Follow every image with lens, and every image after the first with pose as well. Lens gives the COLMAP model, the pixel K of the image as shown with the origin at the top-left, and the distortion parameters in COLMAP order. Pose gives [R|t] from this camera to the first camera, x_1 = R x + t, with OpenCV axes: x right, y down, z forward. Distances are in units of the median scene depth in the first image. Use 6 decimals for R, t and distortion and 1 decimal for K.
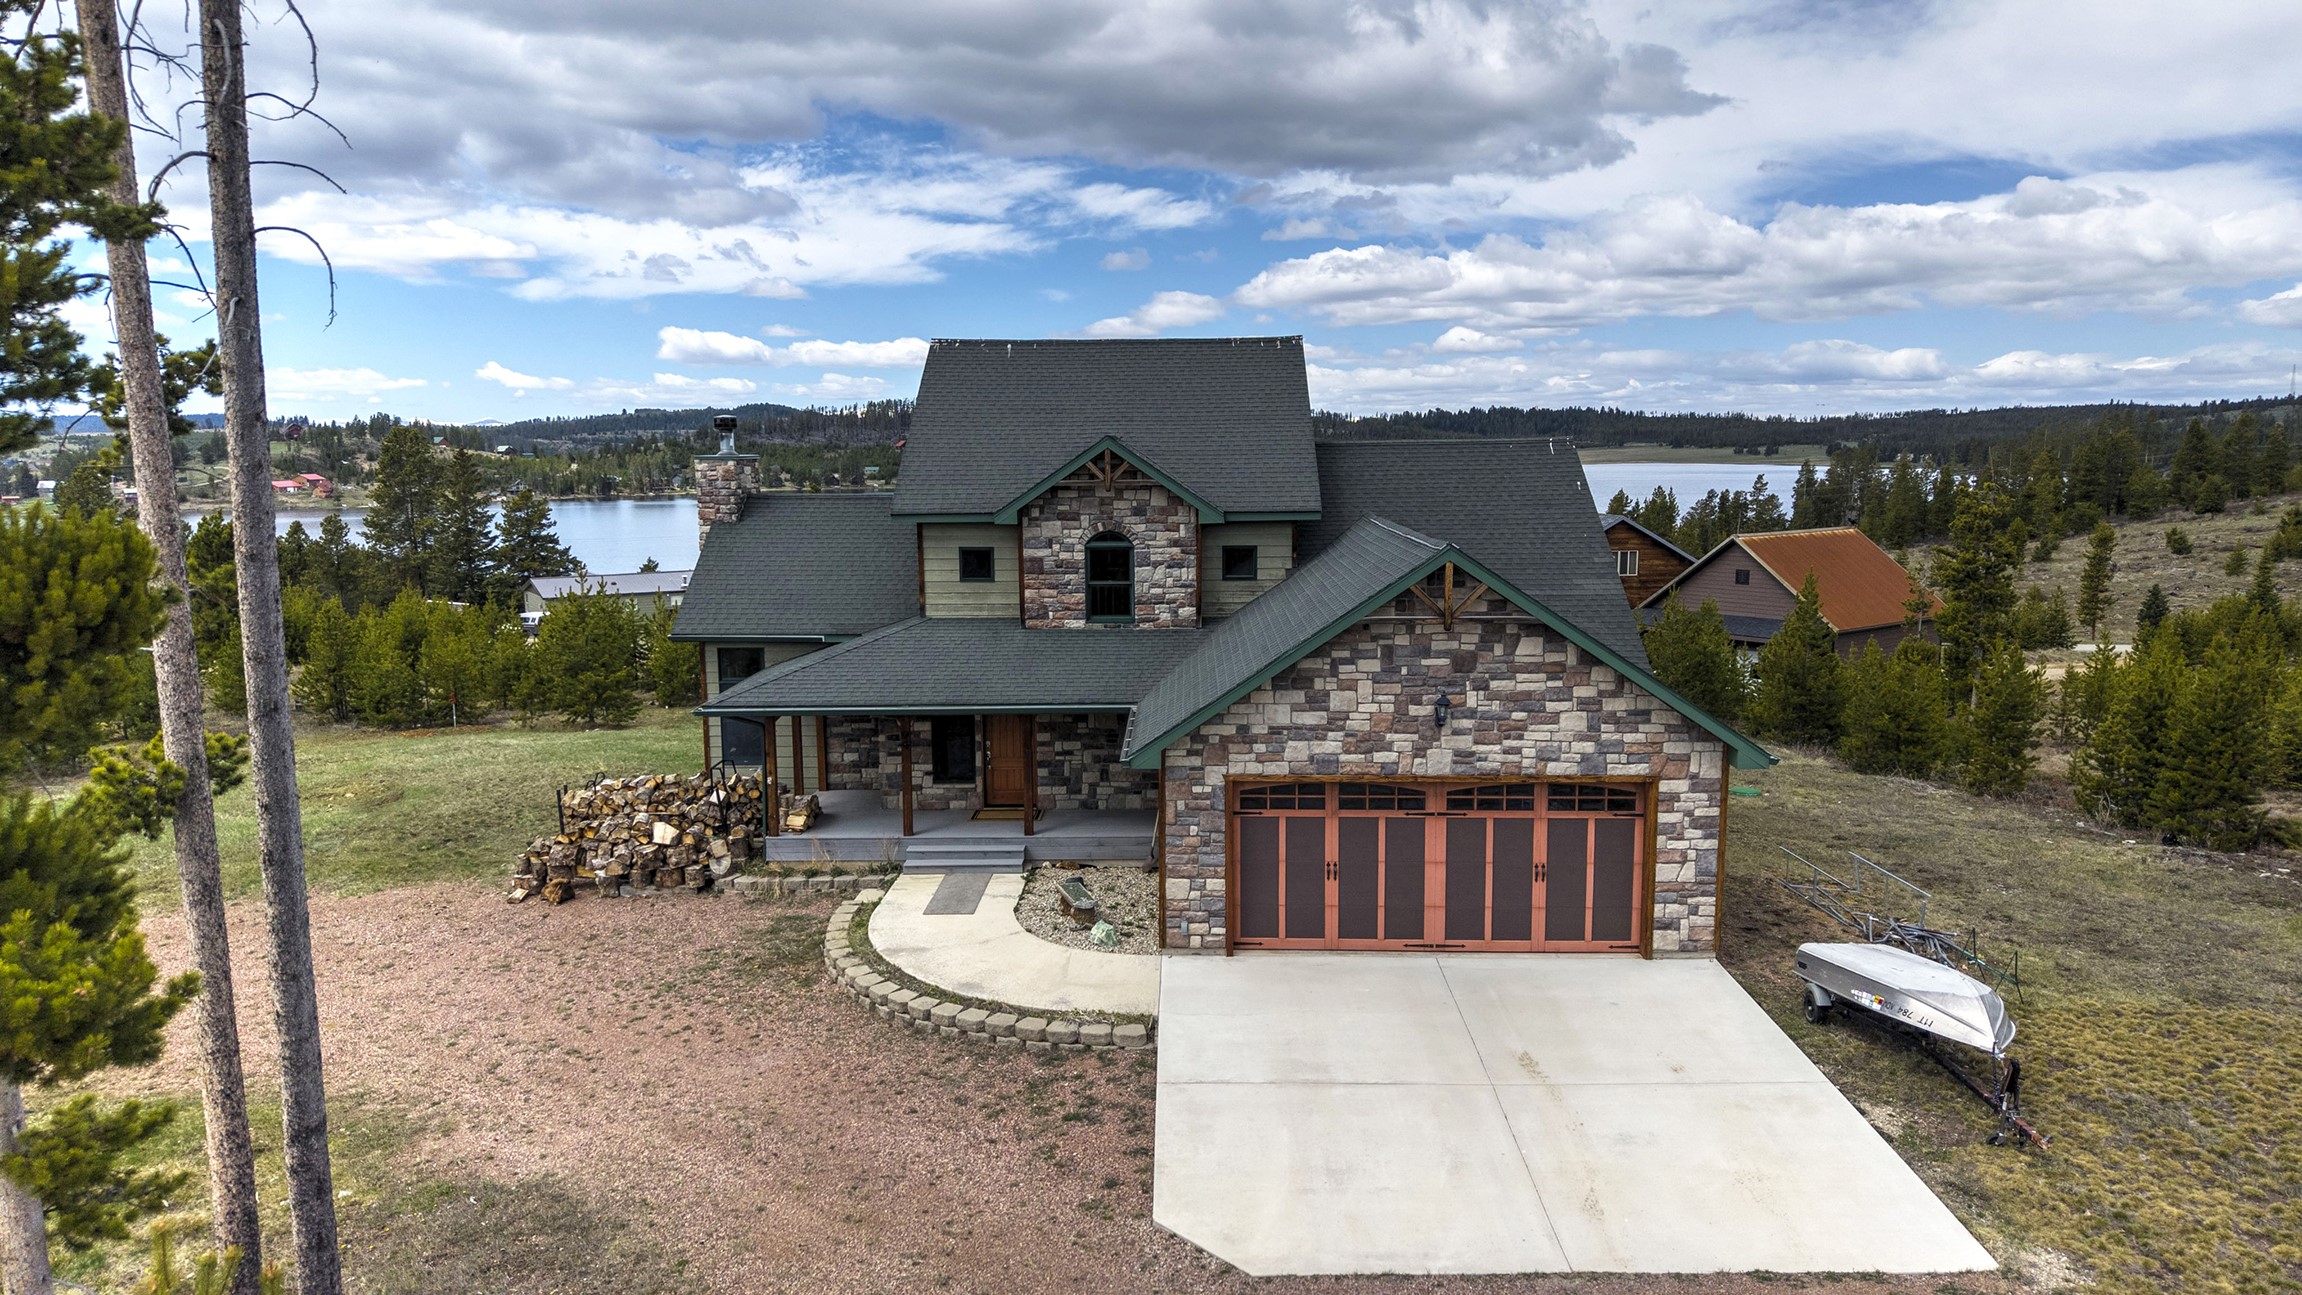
lens RADIAL K [[1545.1, 0, 1171.8], [0, 1545.1, 641.7], [0, 0, 1]] dist [0.095236, -0.186854]
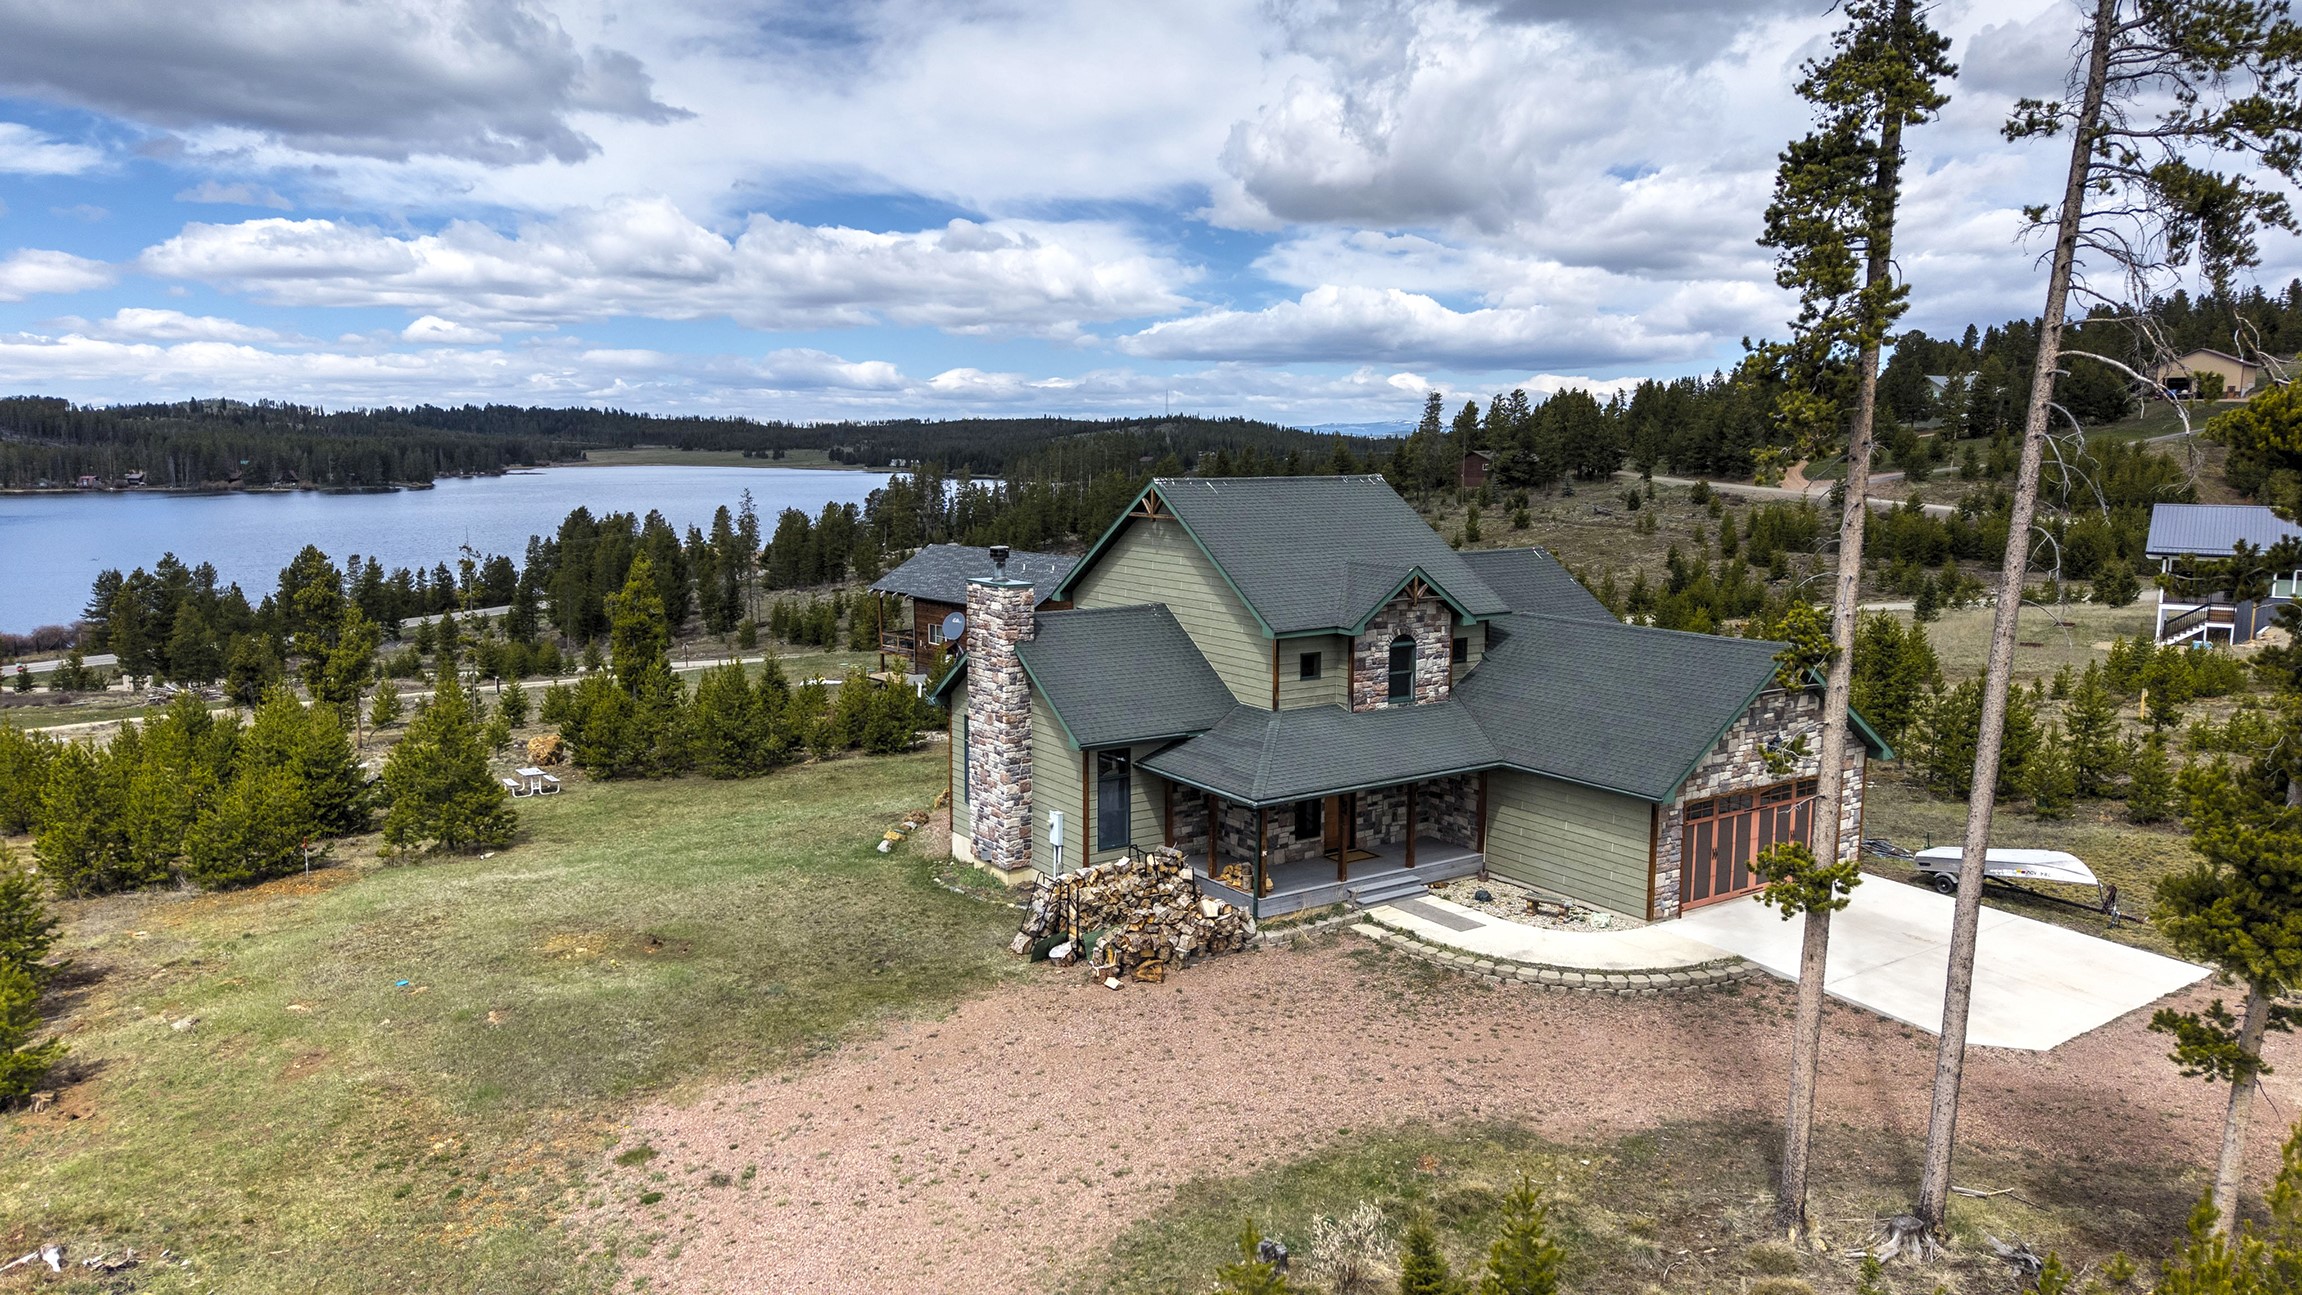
lens RADIAL K [[1533.0, 0, 1151.0], [0, 1533.0, 647.5], [0, 0, 1]] dist [0.070141, -0.088724]
pose [[0.808986, -0.068116, 0.583868, -1.205483], [0.064347, 0.997556, 0.027223, -0.133942], [-0.584296, 0.015547, 0.811392, 0.055858]]
